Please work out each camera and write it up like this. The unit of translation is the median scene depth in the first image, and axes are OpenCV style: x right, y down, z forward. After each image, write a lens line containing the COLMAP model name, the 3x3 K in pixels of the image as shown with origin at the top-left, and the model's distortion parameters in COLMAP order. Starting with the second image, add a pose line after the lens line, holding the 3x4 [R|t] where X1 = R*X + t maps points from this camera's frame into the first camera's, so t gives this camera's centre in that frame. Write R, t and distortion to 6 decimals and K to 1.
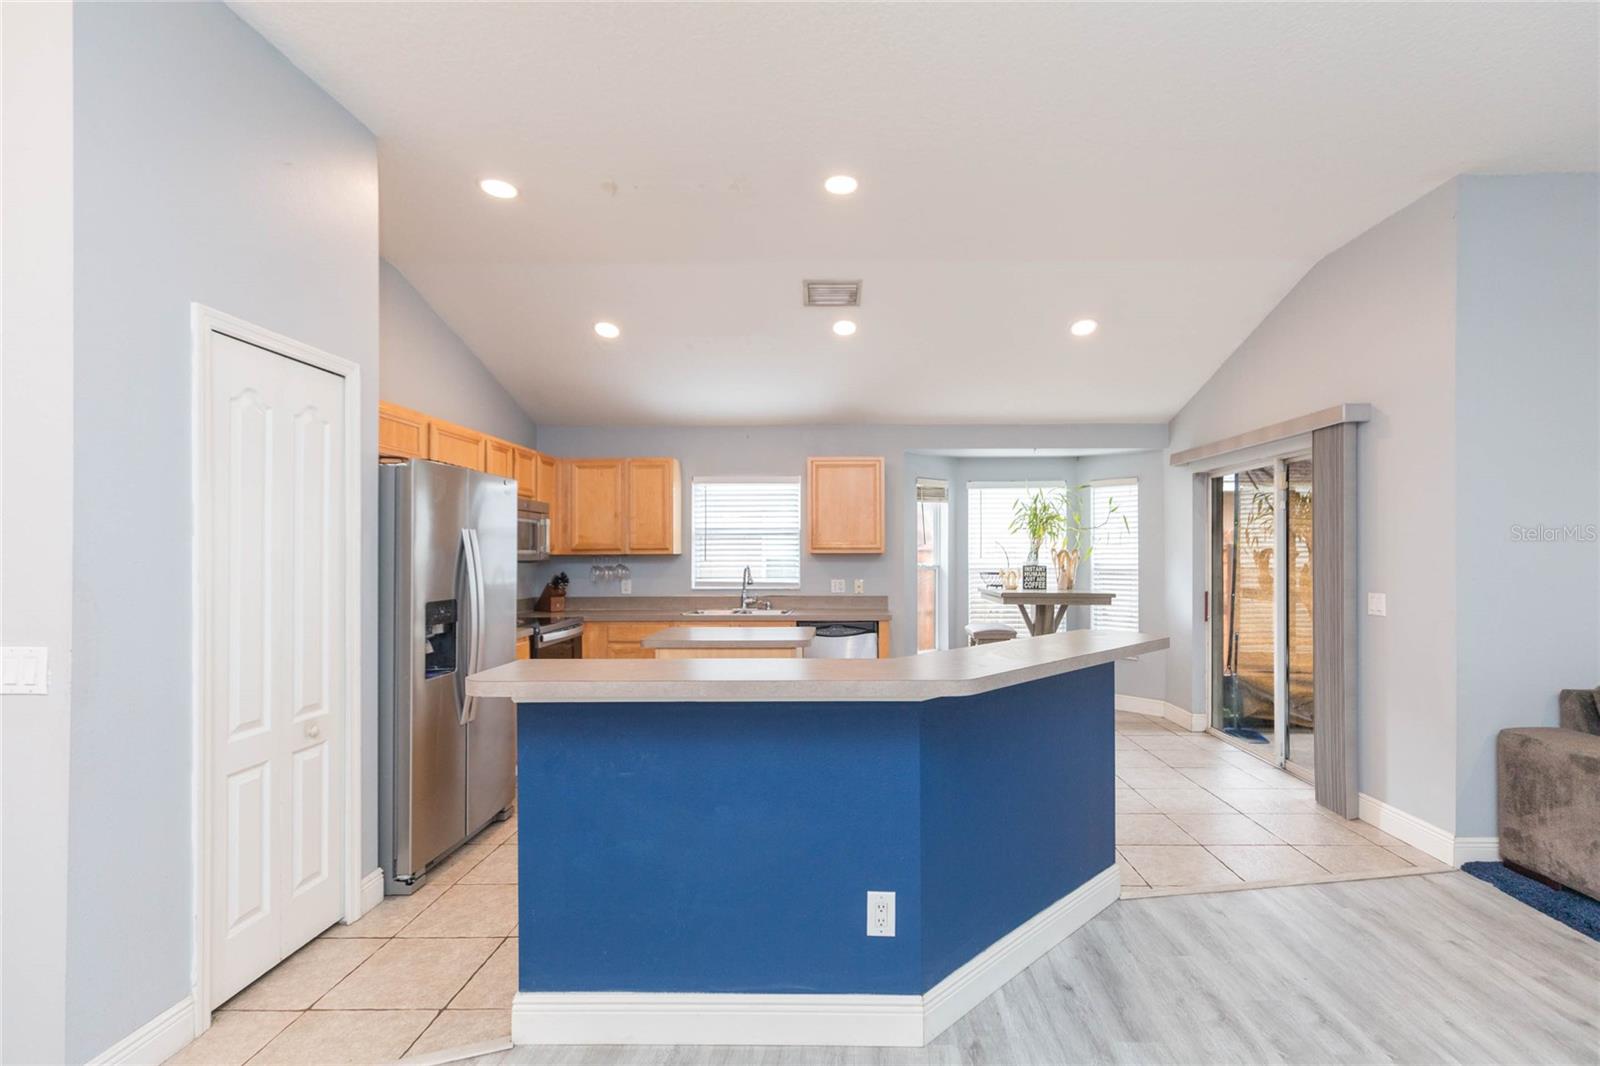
lens RADIAL K [[719.7, 0, 845.7], [0, 719.7, 553.2], [0, 0, 1]] dist [0.000572, 0.000126]
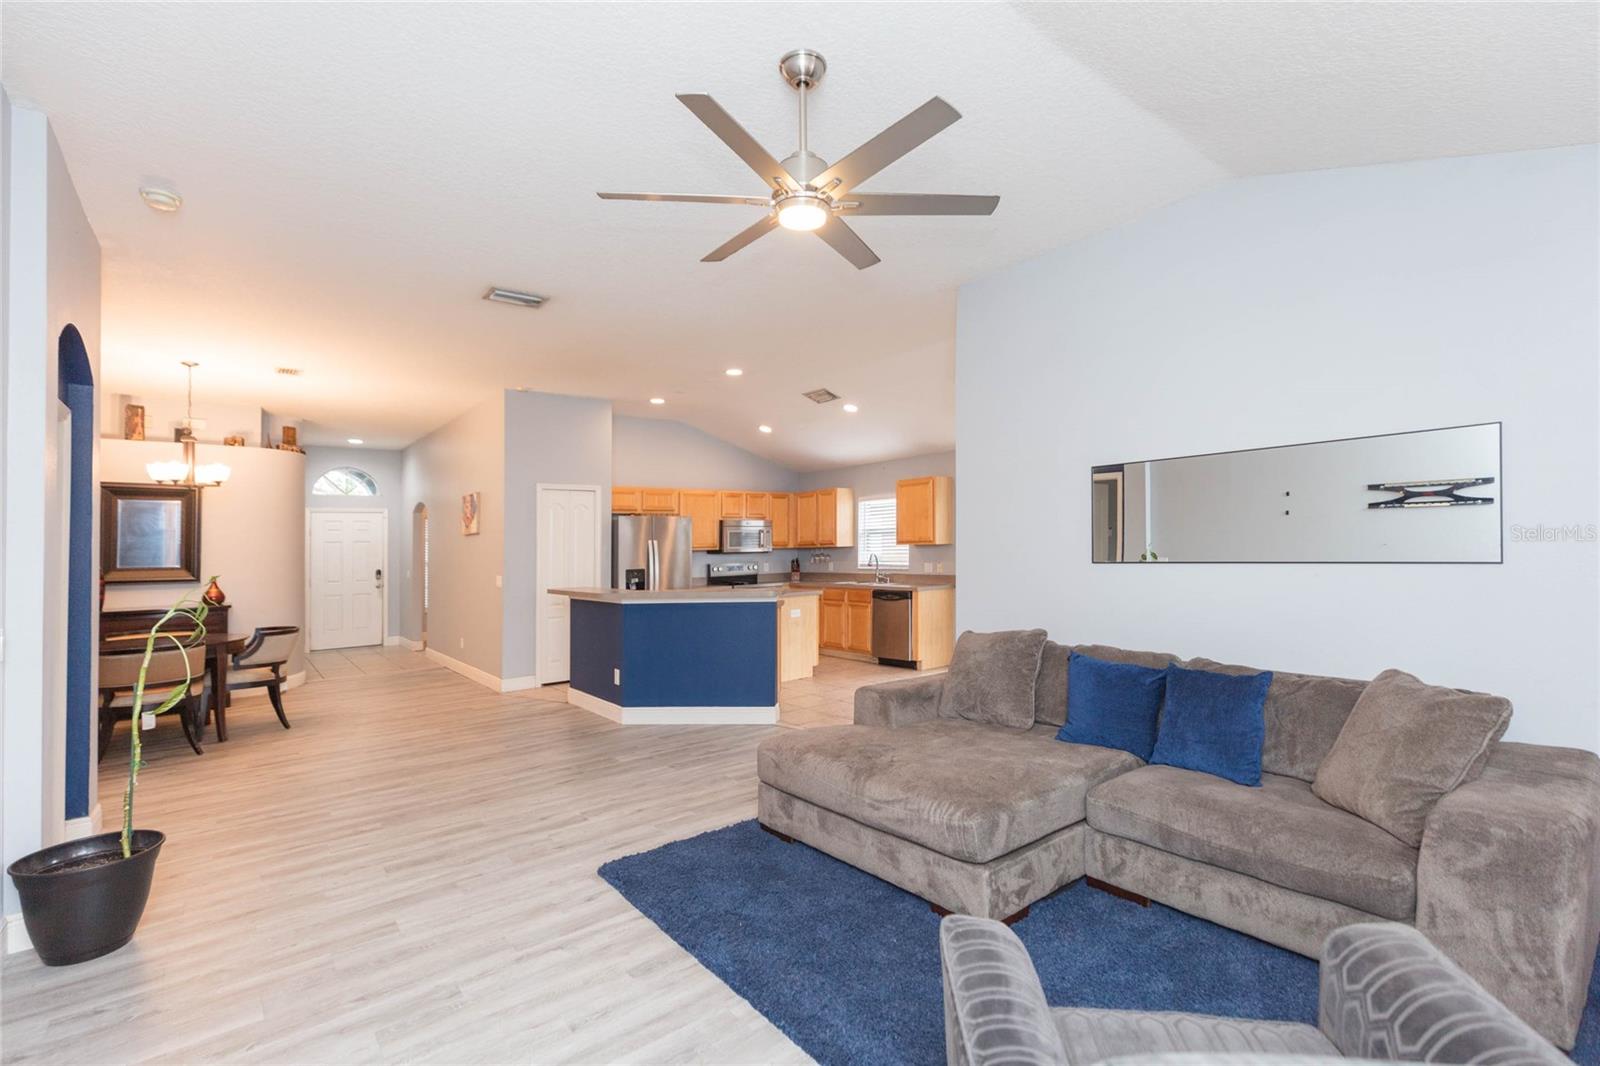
lens RADIAL K [[715.4, 0, 818.6], [0, 715.4, 553.2], [0, 0, 1]] dist [0.001018, -0.000187]
pose [[0.647951, -0.004578, -0.761668, 1.042410], [0.020933, 0.999711, 0.011798, -0.004929], [0.761394, -0.023589, 0.647860, -0.089377]]
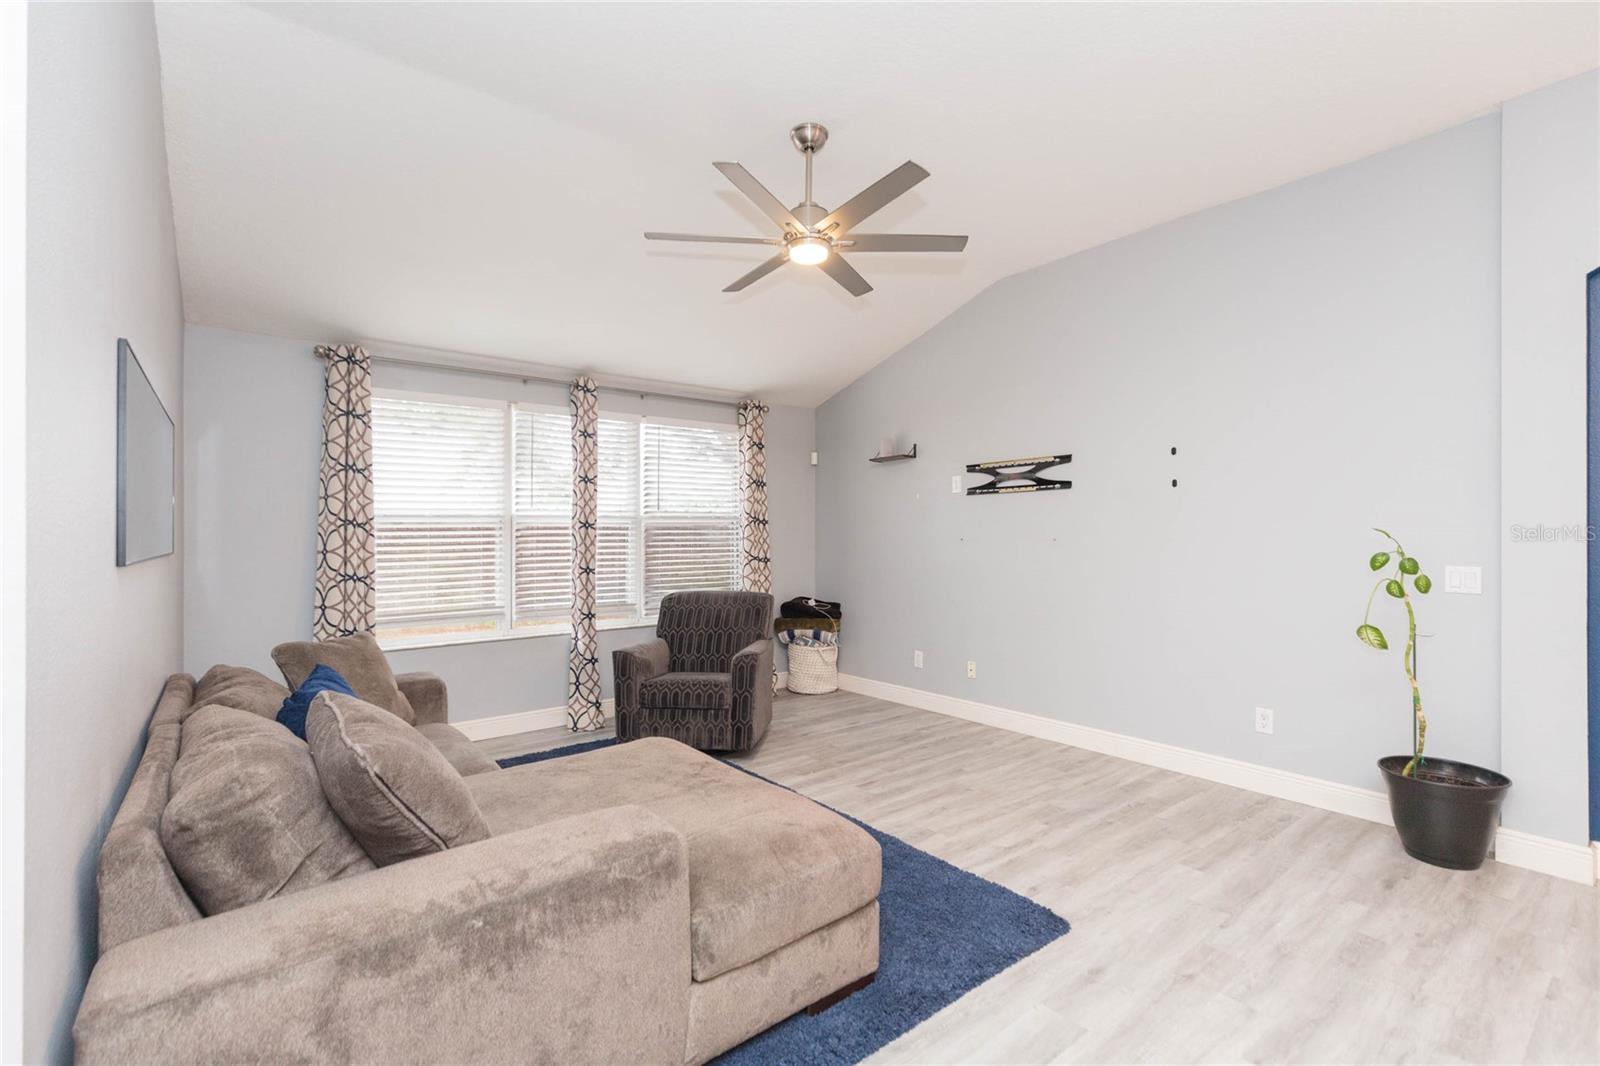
lens RADIAL K [[718.3, 0, 805.6], [0, 718.3, 531.4], [0, 0, 1]] dist [0.003278, 0.000071]
pose [[-0.632997, 0.010572, 0.774082, 0.247370], [0.009554, 0.999937, -0.005844, 0.010409], [-0.774095, 0.003696, -0.633059, 0.547246]]
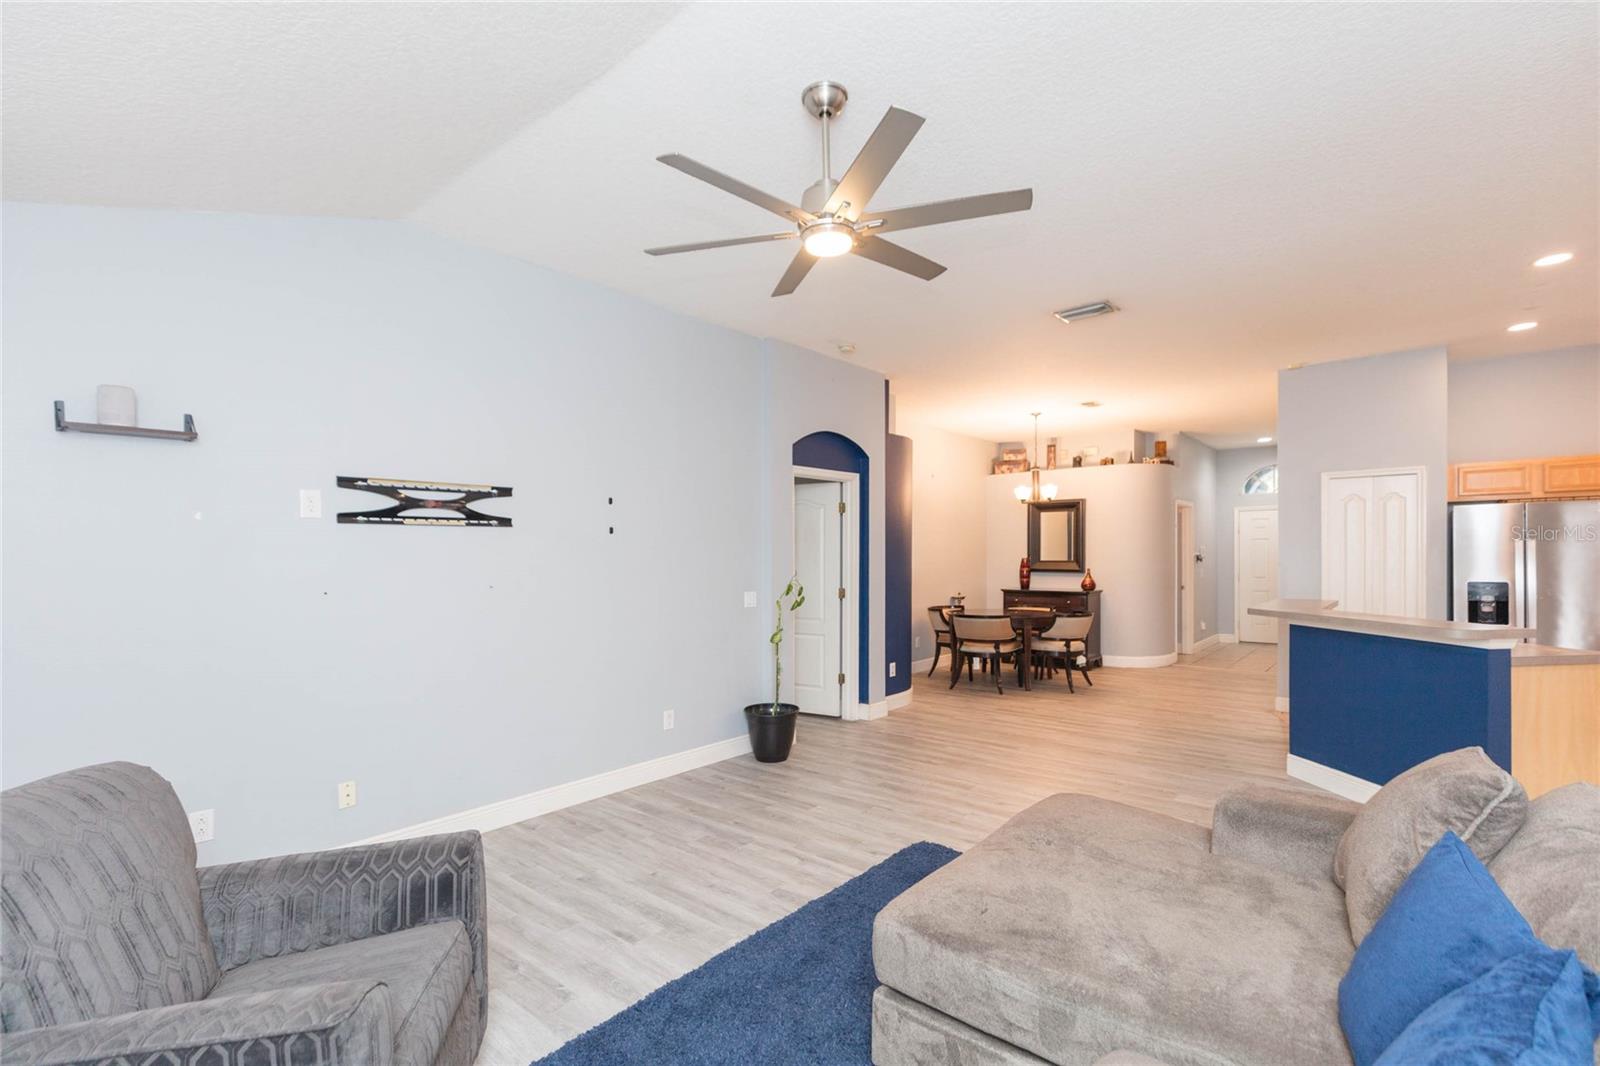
lens RADIAL K [[721.0, 0, 817.4], [0, 721.0, 539.0], [0, 0, 1]] dist [0.006264, 0.000148]
pose [[-0.624855, -0.010969, -0.780664, 1.059773], [0.009351, 0.999724, -0.021532, -0.009726], [0.780685, -0.020755, -0.624580, 0.481340]]
